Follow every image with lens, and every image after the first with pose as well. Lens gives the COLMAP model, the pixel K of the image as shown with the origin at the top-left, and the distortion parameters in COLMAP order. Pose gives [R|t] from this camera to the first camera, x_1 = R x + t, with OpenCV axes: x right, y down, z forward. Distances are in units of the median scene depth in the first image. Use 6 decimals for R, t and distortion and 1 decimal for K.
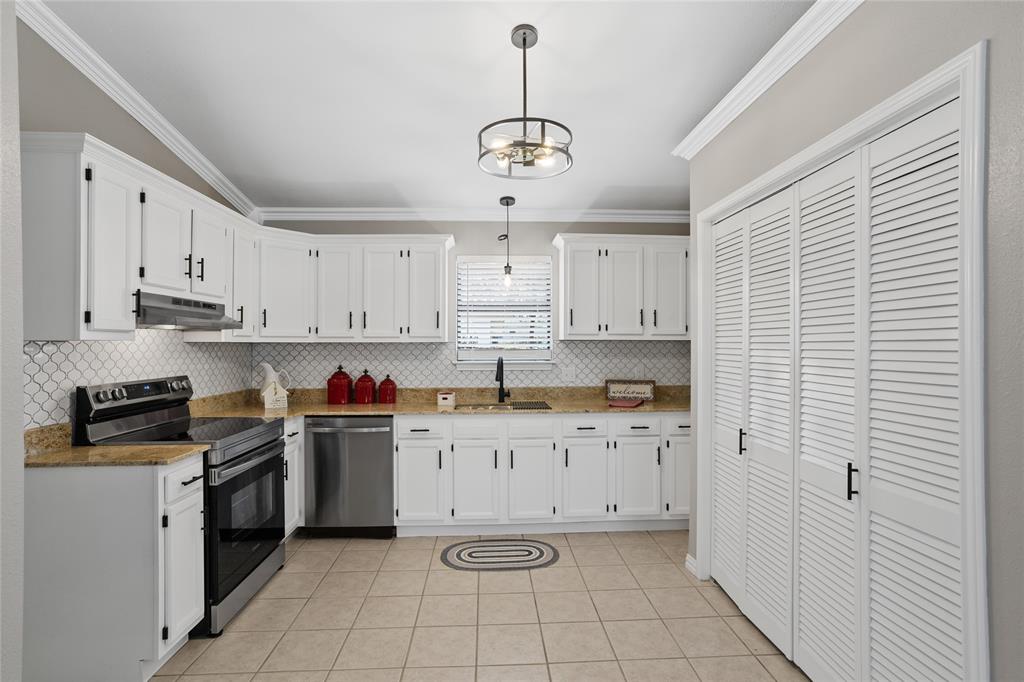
lens RADIAL K [[494.2, 0, 513.7], [0, 494.2, 338.6], [0, 0, 1]] dist [-0.041059, 0.020224]
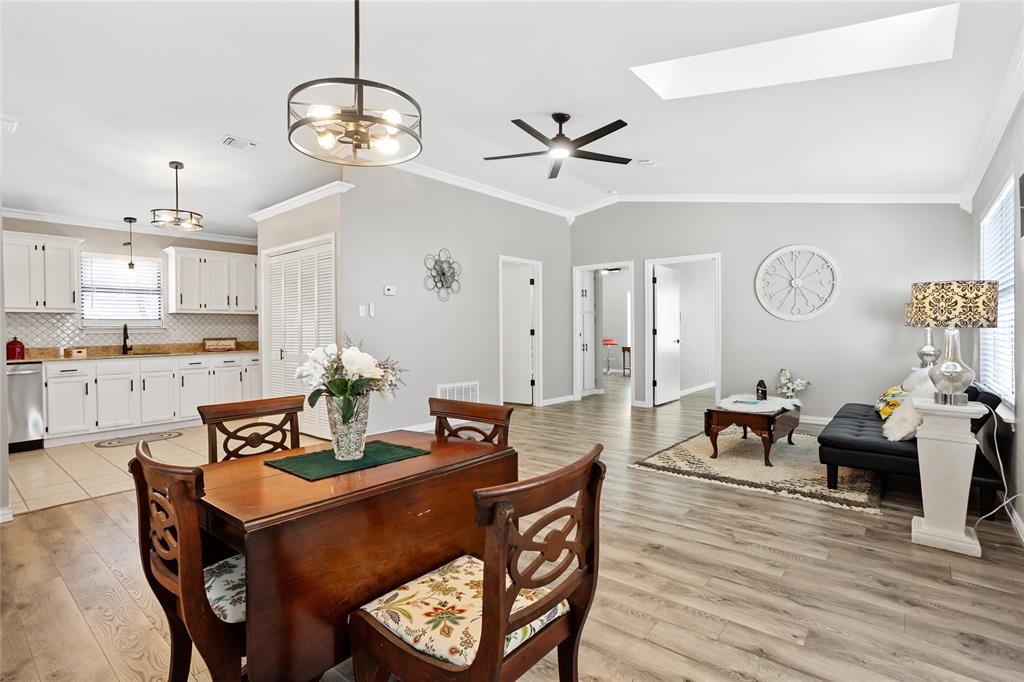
lens RADIAL K [[494.2, 0, 513.9], [0, 494.2, 333.4], [0, 0, 1]] dist [-0.041059, 0.020224]
pose [[0.677382, -0.011977, 0.735534, -0.316721], [0.003629, 0.999910, 0.012940, 0.053018], [-0.735623, -0.006096, 0.677364, -0.879383]]
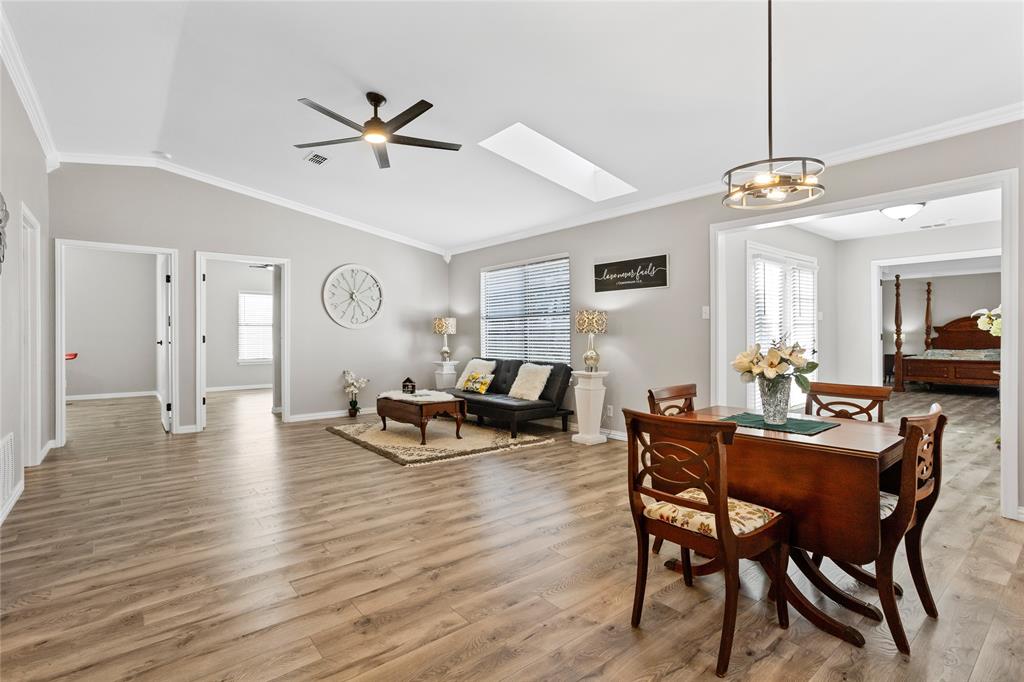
lens RADIAL K [[494.2, 0, 505.0], [0, 494.2, 341.1], [0, 0, 1]] dist [-0.041059, 0.020224]
pose [[-0.575897, -0.007921, 0.817484, -0.387862], [-0.001226, 0.999960, 0.008825, 0.064732], [-0.817522, 0.004080, -0.575884, 0.106744]]
